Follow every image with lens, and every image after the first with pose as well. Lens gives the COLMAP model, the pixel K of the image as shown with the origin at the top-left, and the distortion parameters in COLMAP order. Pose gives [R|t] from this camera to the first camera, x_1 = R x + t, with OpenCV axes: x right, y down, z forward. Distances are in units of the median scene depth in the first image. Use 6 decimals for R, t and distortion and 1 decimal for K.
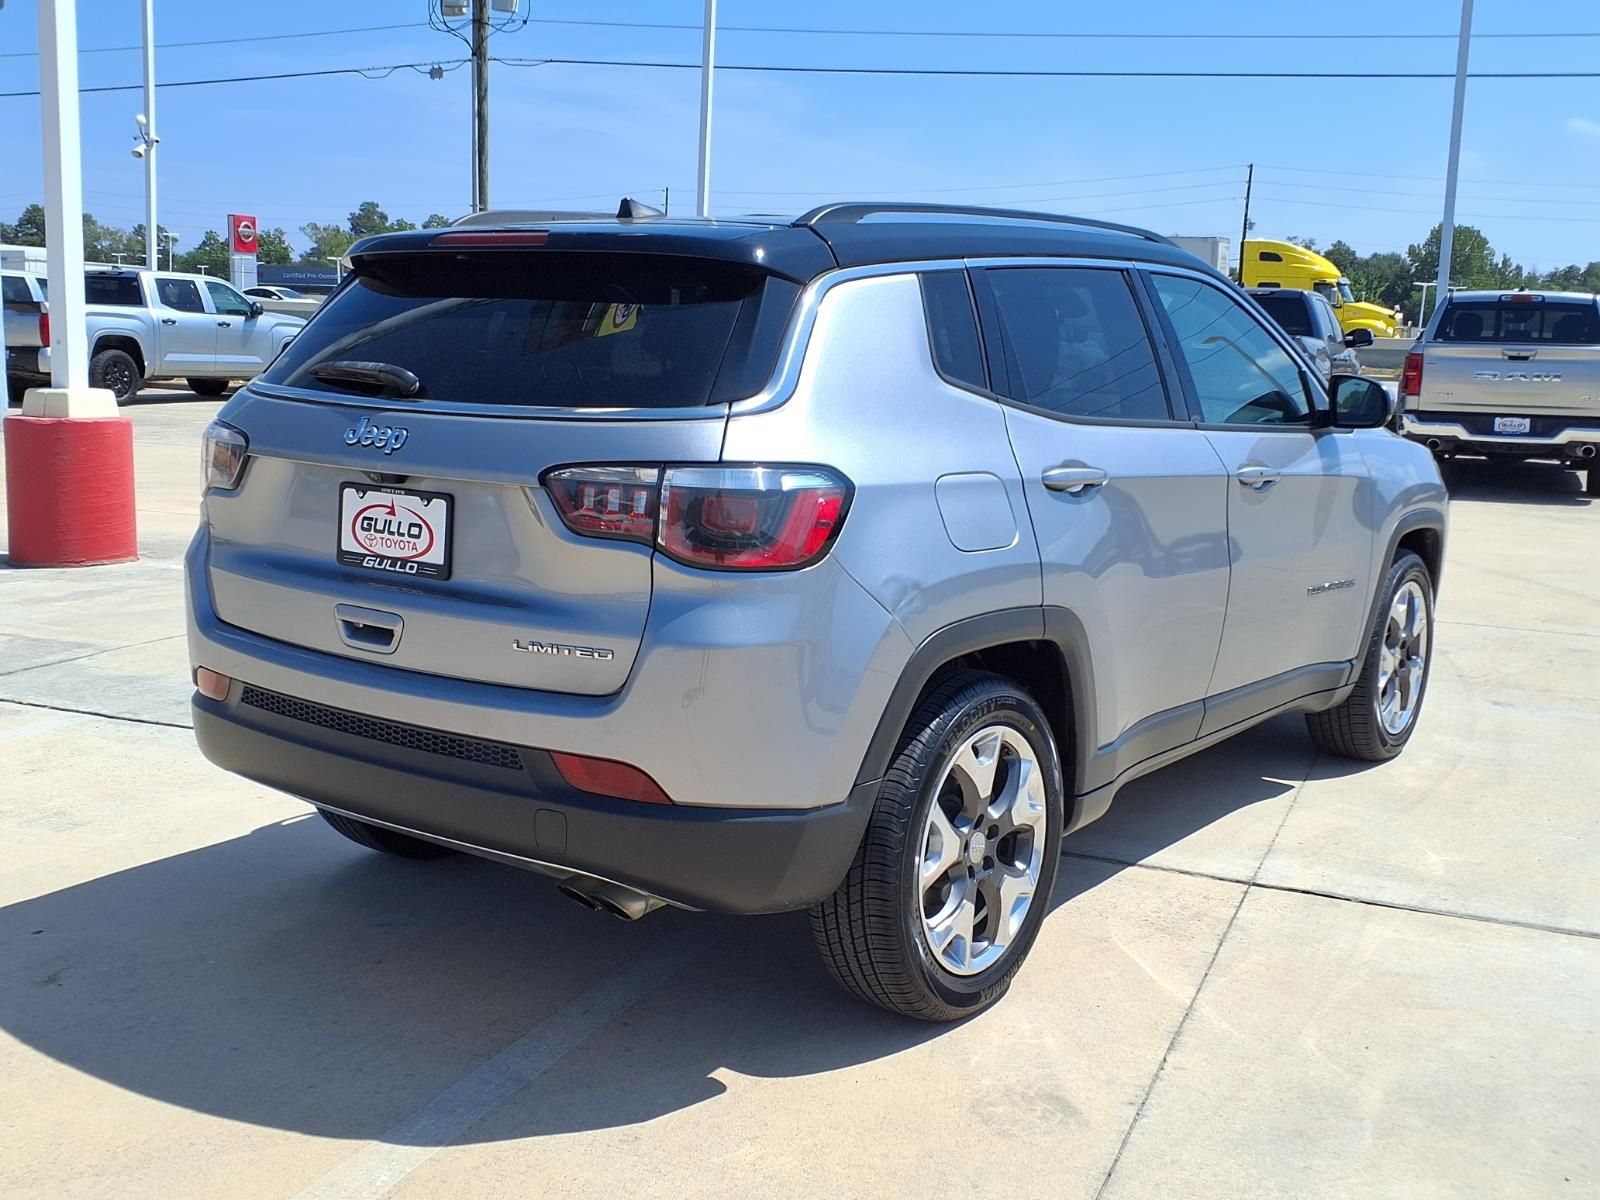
lens RADIAL K [[1706.3, 0, 796.6], [0, 1706.3, 579.6], [0, 0, 1]] dist [0.122860, -0.241629]
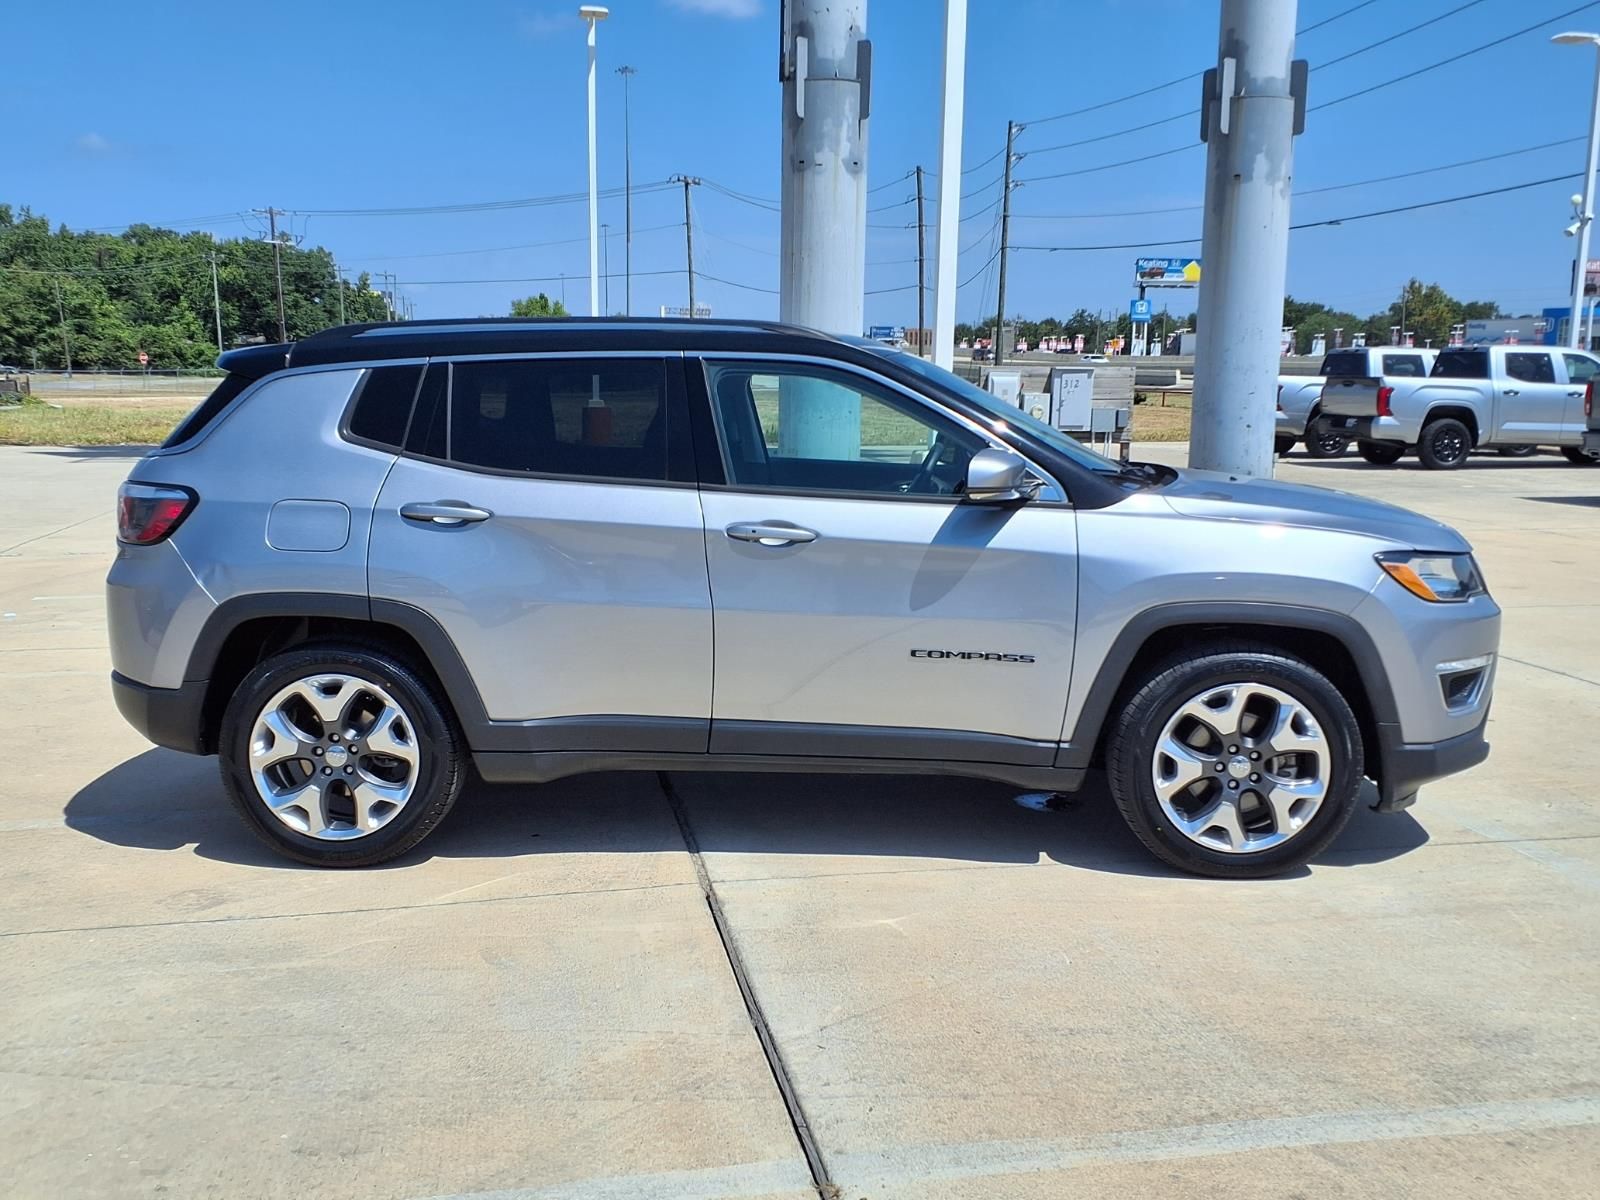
lens RADIAL K [[1627.2, 0, 797.0], [0, 1627.2, 650.6], [0, 0, 1]] dist [-0.008072, -0.007063]
pose [[0.544269, 0.120087, -0.830271, 1.558642], [-0.112197, 0.991230, 0.069819, -0.079670], [0.831374, 0.055154, 0.552969, 0.592122]]
